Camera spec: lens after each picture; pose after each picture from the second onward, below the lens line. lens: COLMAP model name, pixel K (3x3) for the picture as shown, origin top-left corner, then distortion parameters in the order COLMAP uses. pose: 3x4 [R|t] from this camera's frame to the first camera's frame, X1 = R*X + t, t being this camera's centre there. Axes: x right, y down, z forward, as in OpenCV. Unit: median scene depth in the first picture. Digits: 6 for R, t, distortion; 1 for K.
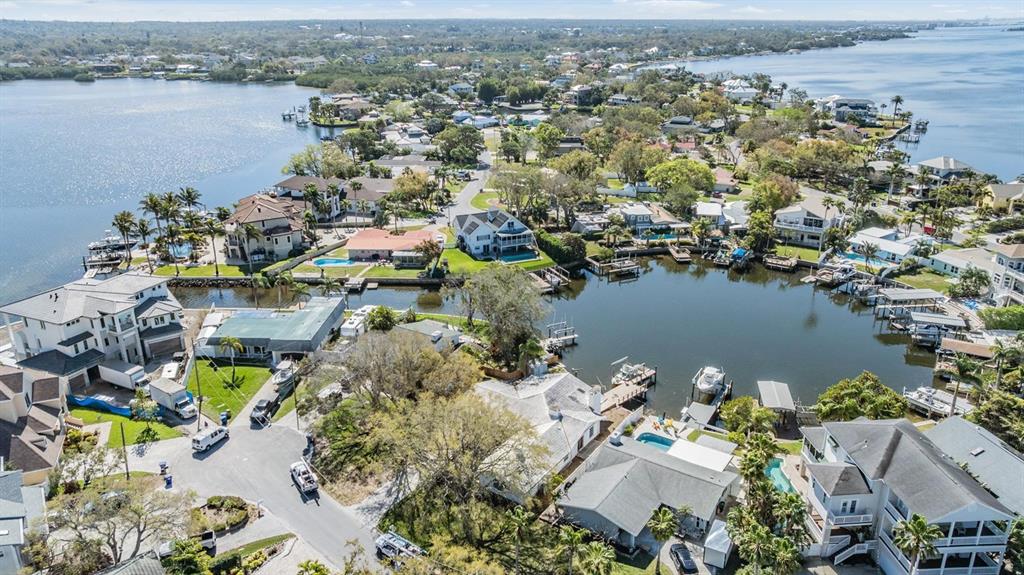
lens RADIAL K [[734.7, 0, 512.0], [0, 734.7, 287.5], [0, 0, 1]] dist [-0.023520, -0.001404]
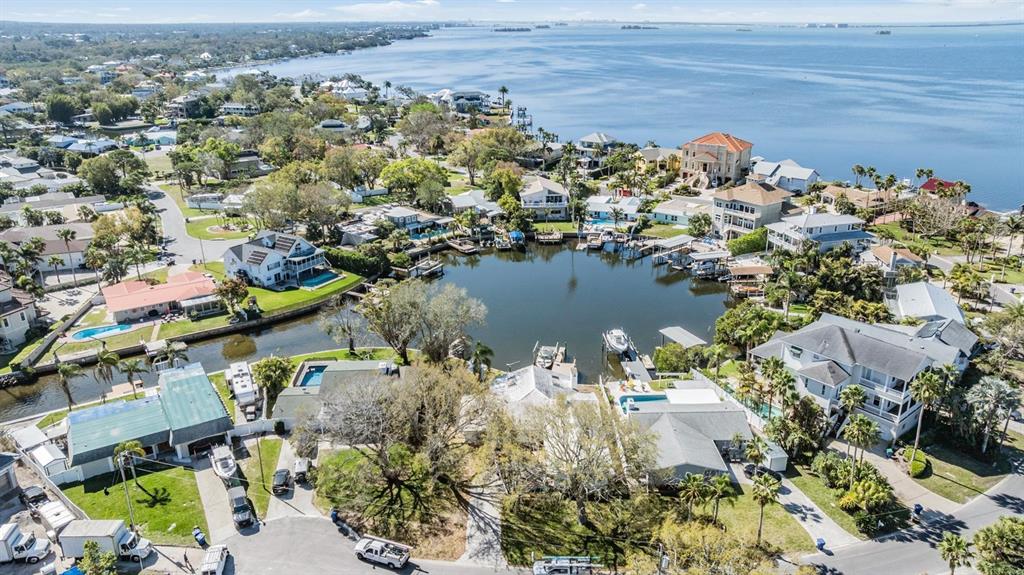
lens RADIAL K [[749.9, 0, 512.0], [0, 749.9, 287.5], [0, 0, 1]] dist [-0.036886, -0.001851]
pose [[0.798565, -0.201268, 0.567261, -0.321963], [0.206406, 0.976861, 0.056027, -0.033277], [-0.565412, 0.072345, 0.821630, 0.097093]]
